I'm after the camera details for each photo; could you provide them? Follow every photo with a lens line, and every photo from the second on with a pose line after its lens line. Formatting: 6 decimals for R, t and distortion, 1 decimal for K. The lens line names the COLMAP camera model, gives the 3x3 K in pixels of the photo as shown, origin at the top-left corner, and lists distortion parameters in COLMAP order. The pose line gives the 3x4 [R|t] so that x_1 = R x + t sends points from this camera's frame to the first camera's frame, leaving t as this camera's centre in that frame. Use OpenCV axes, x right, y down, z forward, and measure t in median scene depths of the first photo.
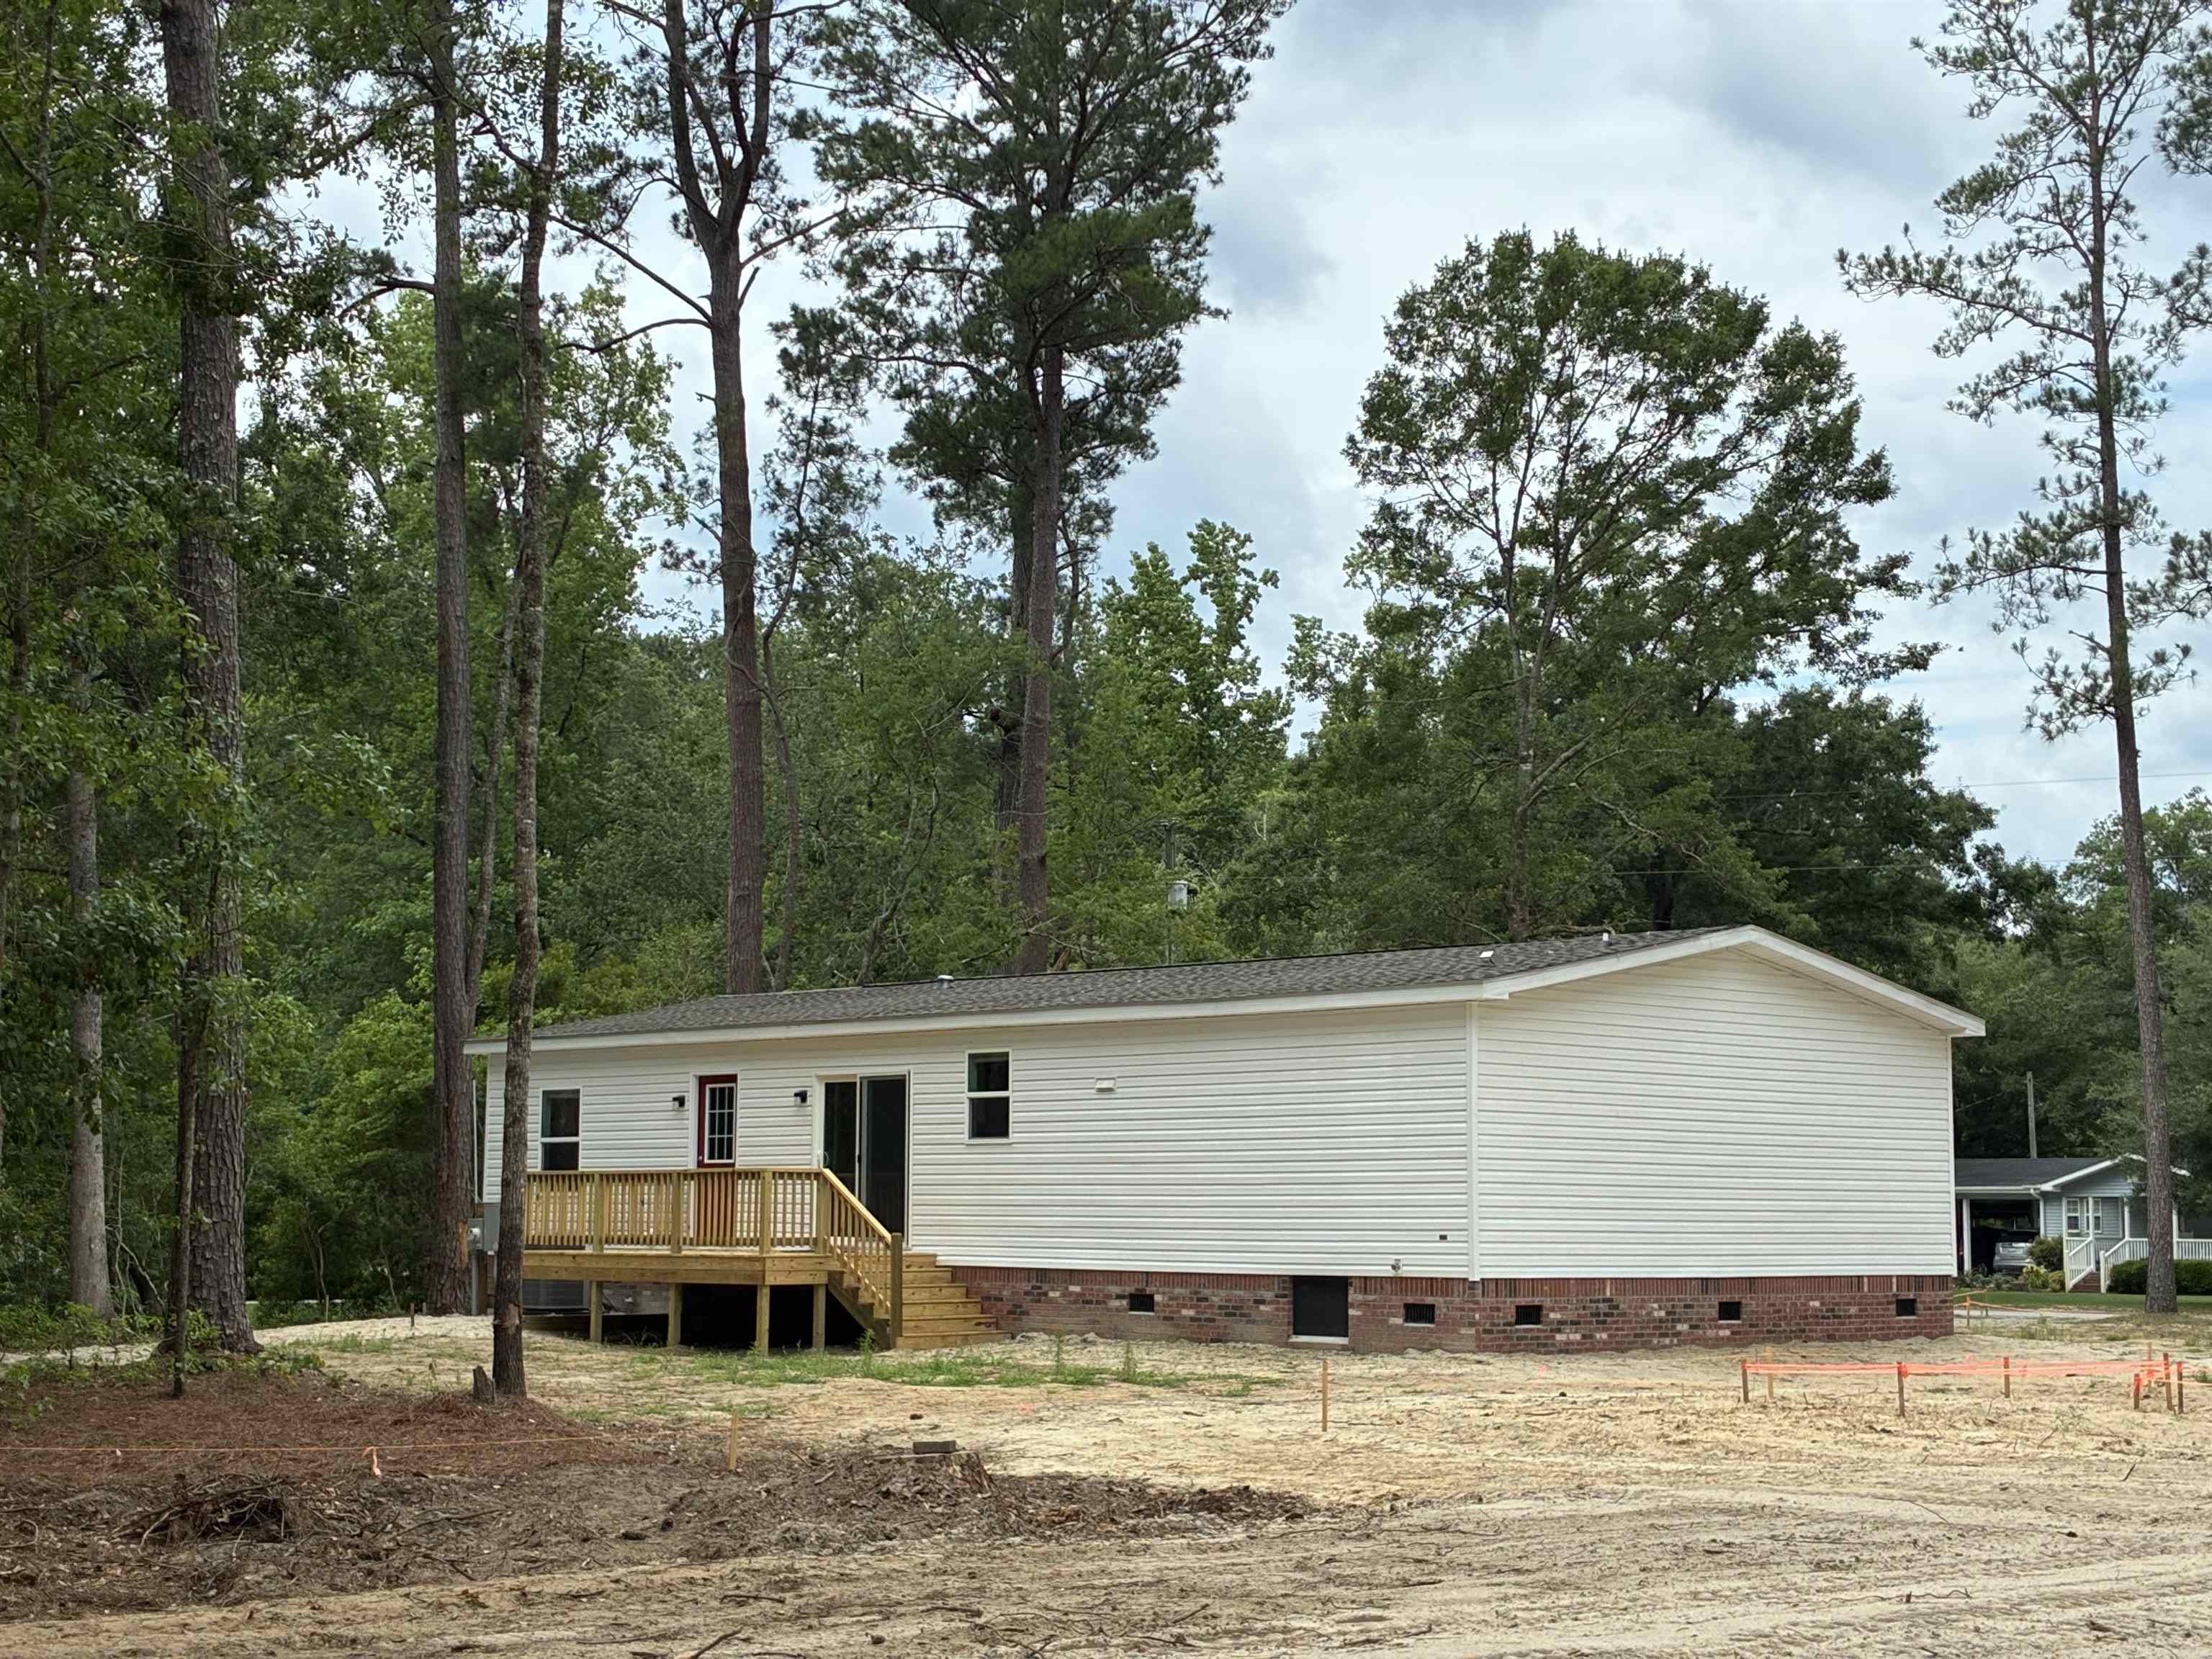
lens RADIAL K [[3355.7, 0, 1106.0], [0, 3355.7, 829.5], [0, 0, 1]] dist [0.305551, -2.369791]
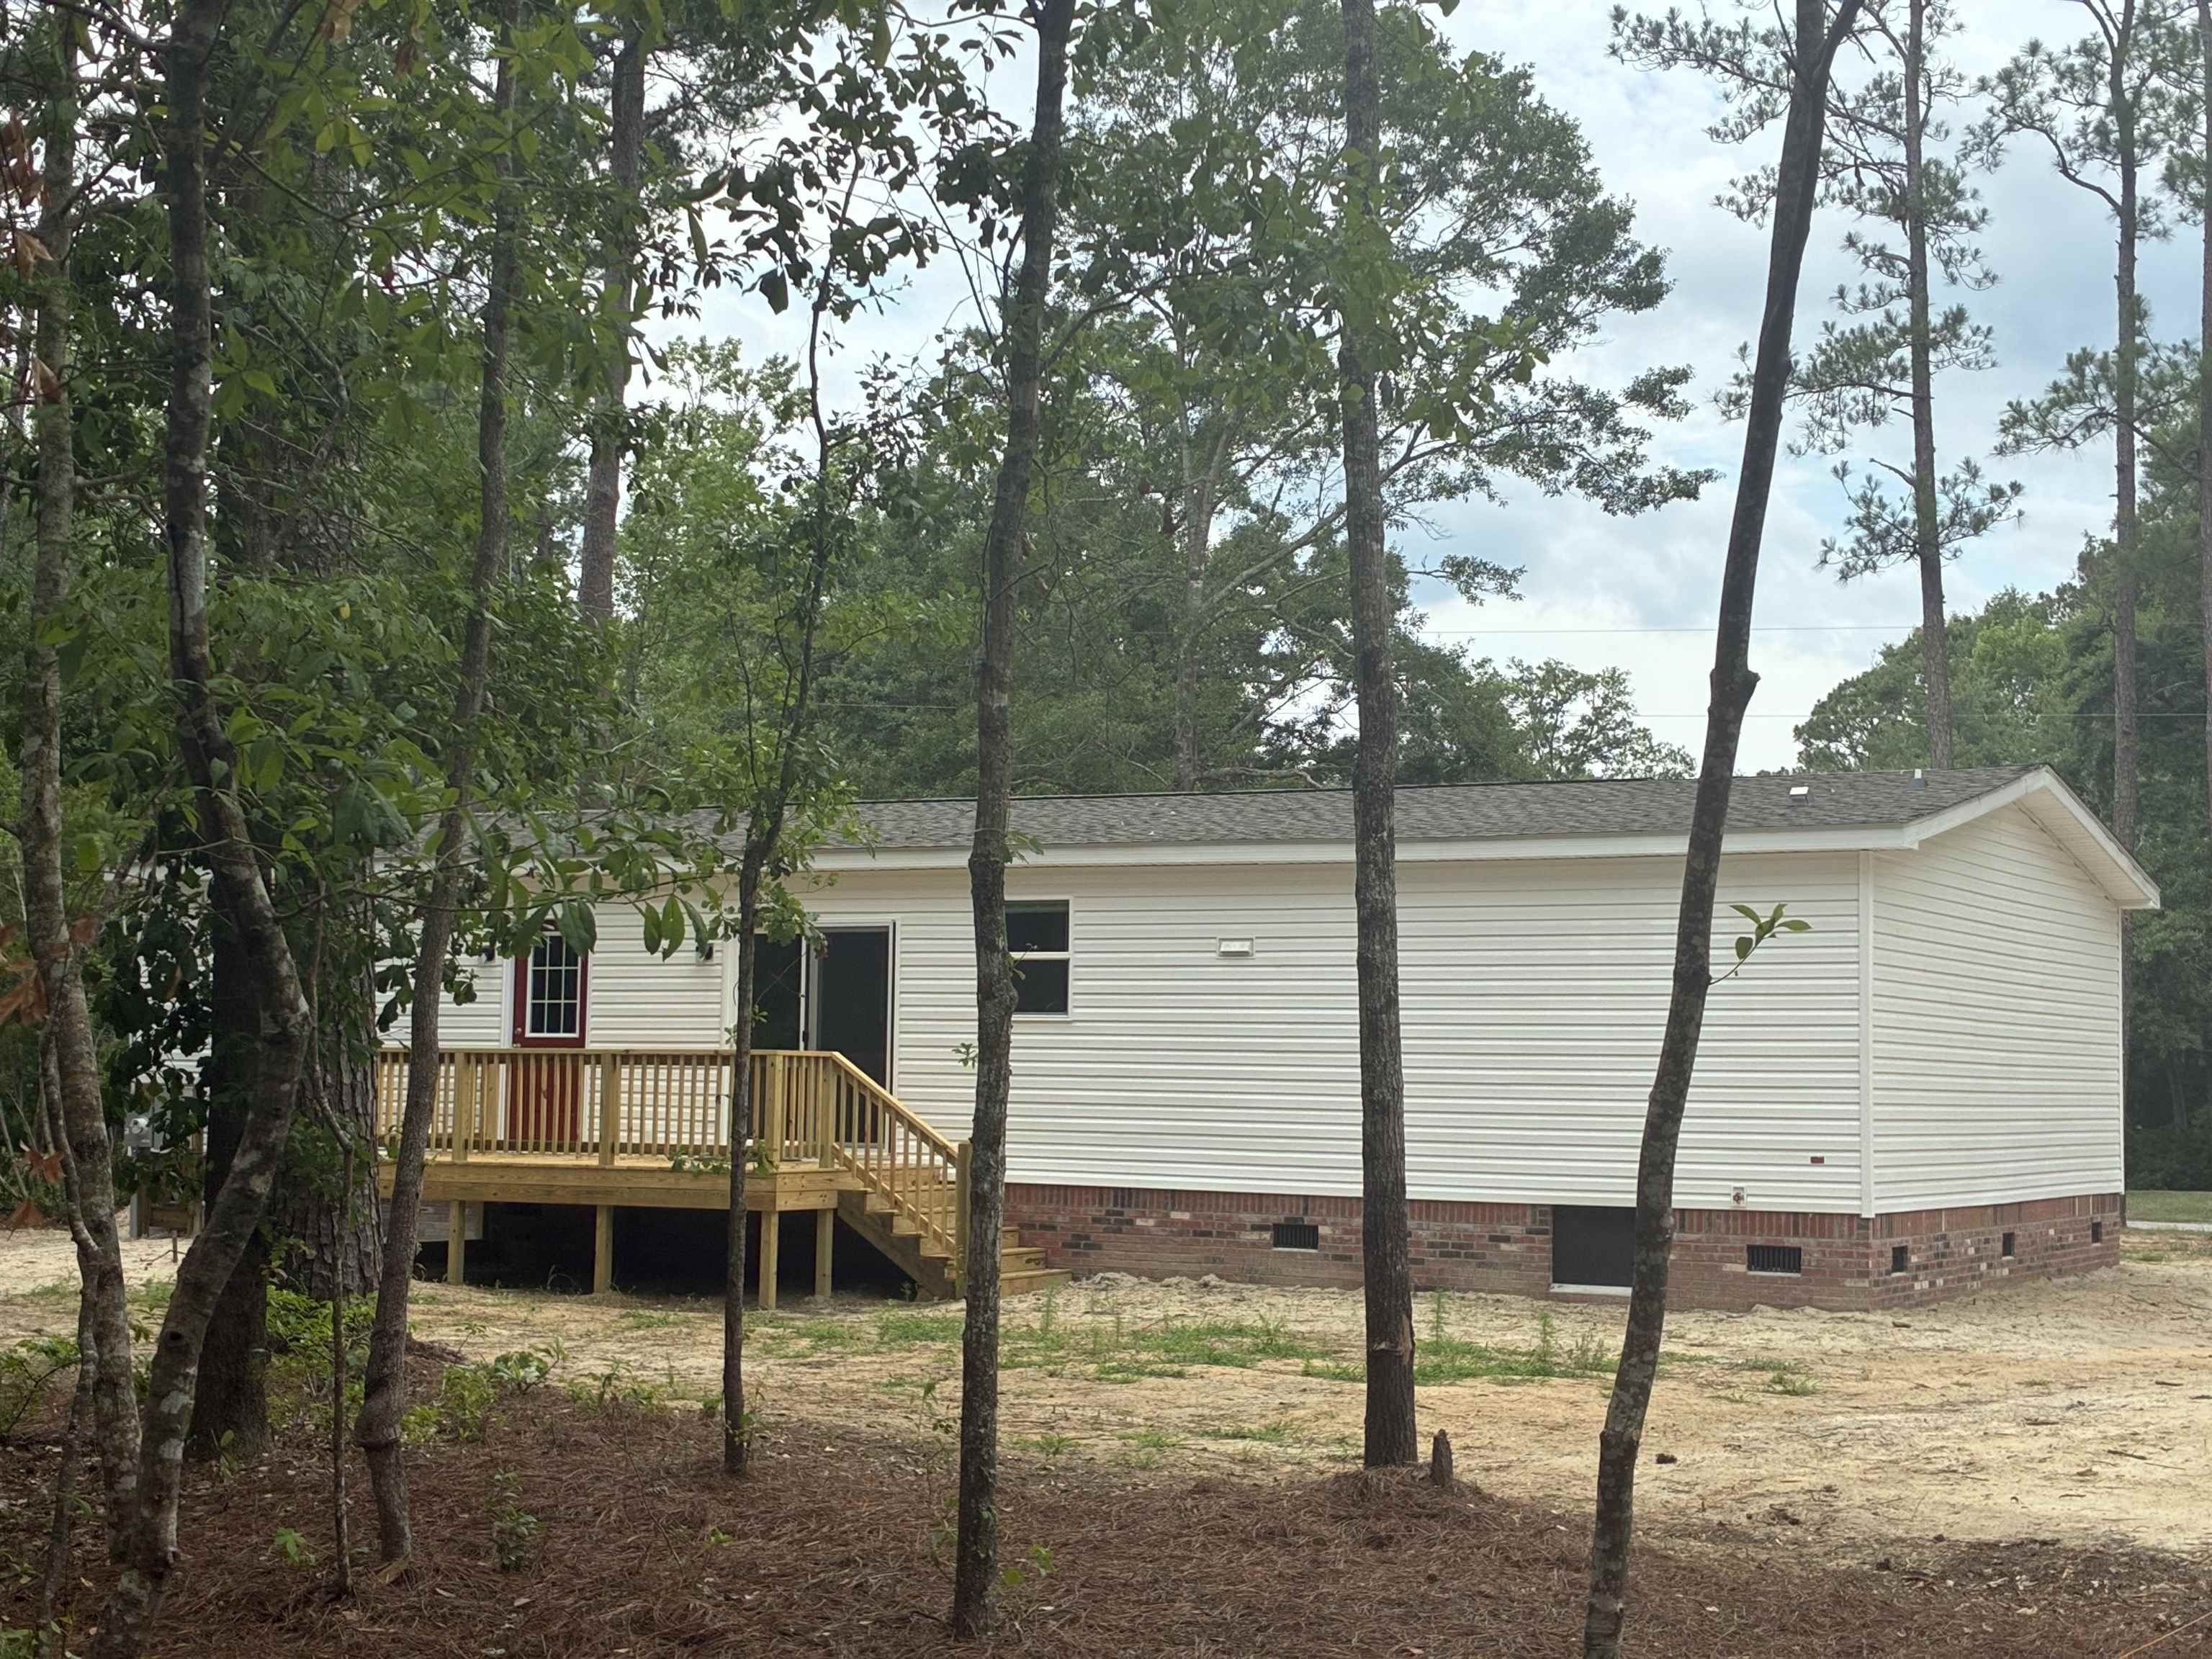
lens RADIAL K [[3355.7, 0, 1106.0], [0, 3355.7, 829.5], [0, 0, 1]] dist [0.305551, -2.369791]
pose [[0.954193, 0.032088, 0.297465, -0.227305], [-0.044696, 0.998363, 0.035678, 0.021738], [-0.295833, -0.047339, 0.954066, 0.263675]]
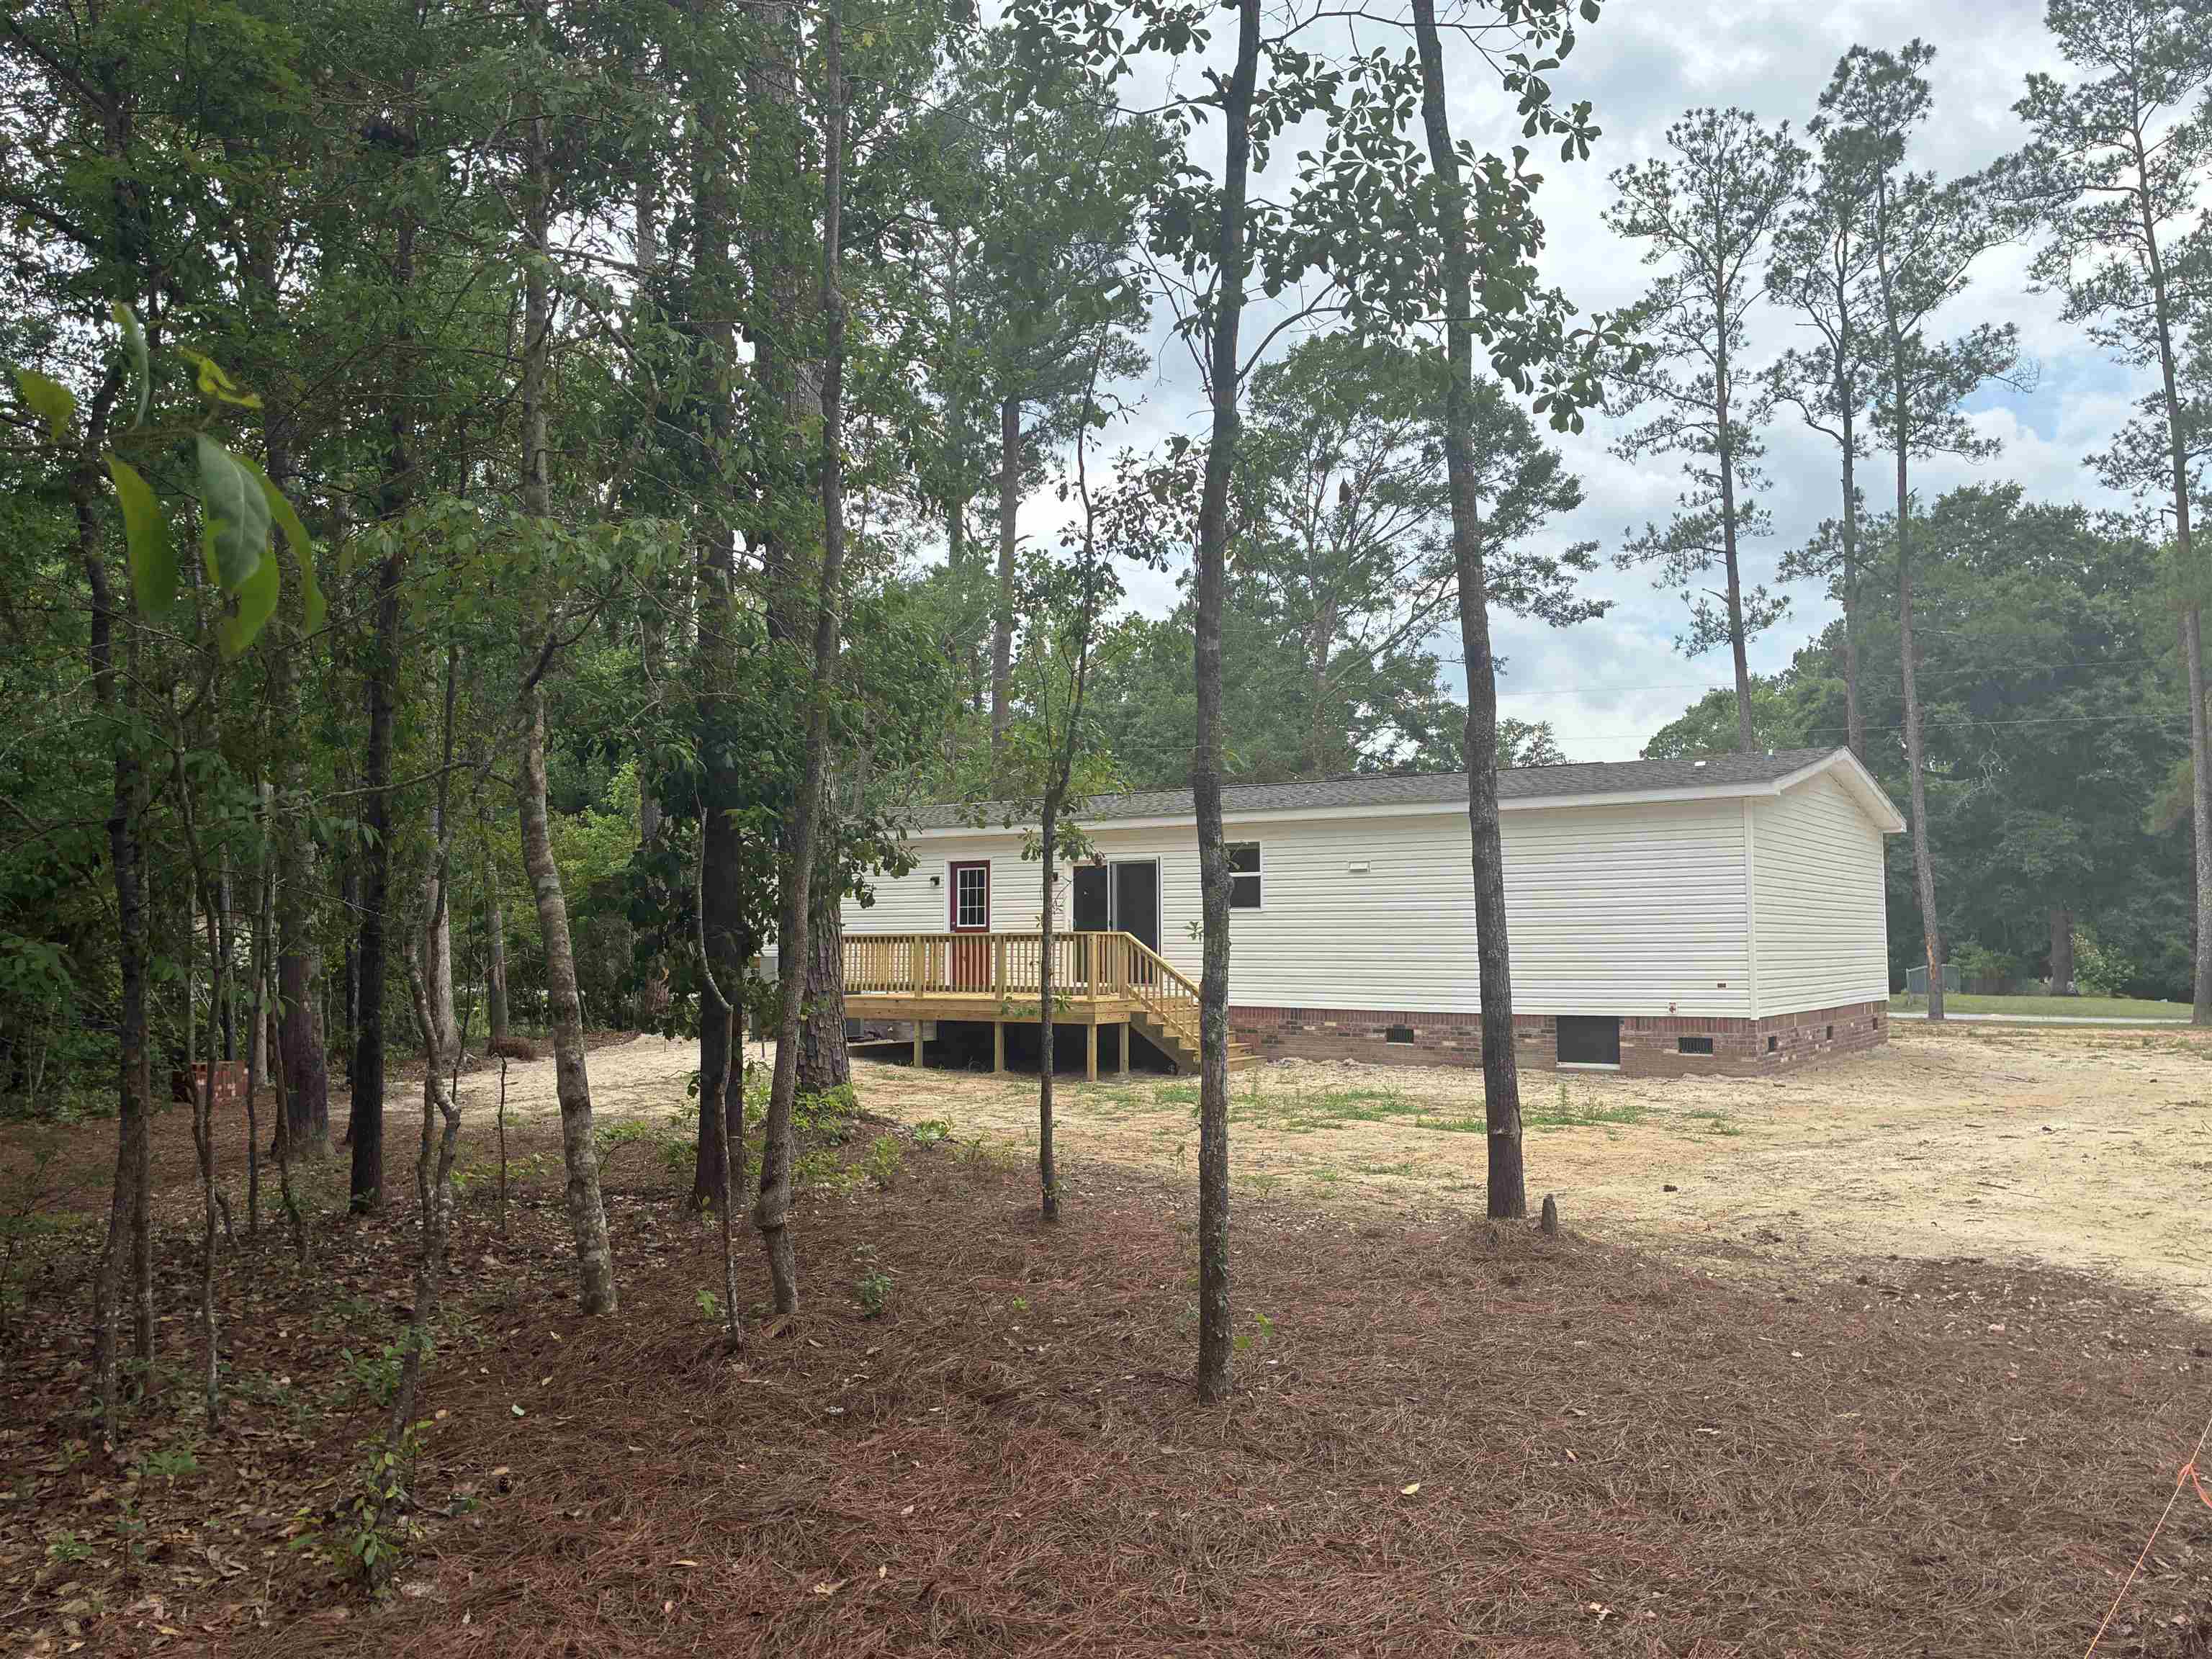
lens RADIAL K [[1683.4, 0, 1079.3], [0, 1683.4, 818.4], [0, 0, 1]] dist [0.086206, -0.405933]
pose [[0.982371, 0.006031, 0.186843, -0.202887], [-0.013275, 0.999207, 0.037544, 0.031397], [-0.186468, -0.039363, 0.981672, 0.350778]]
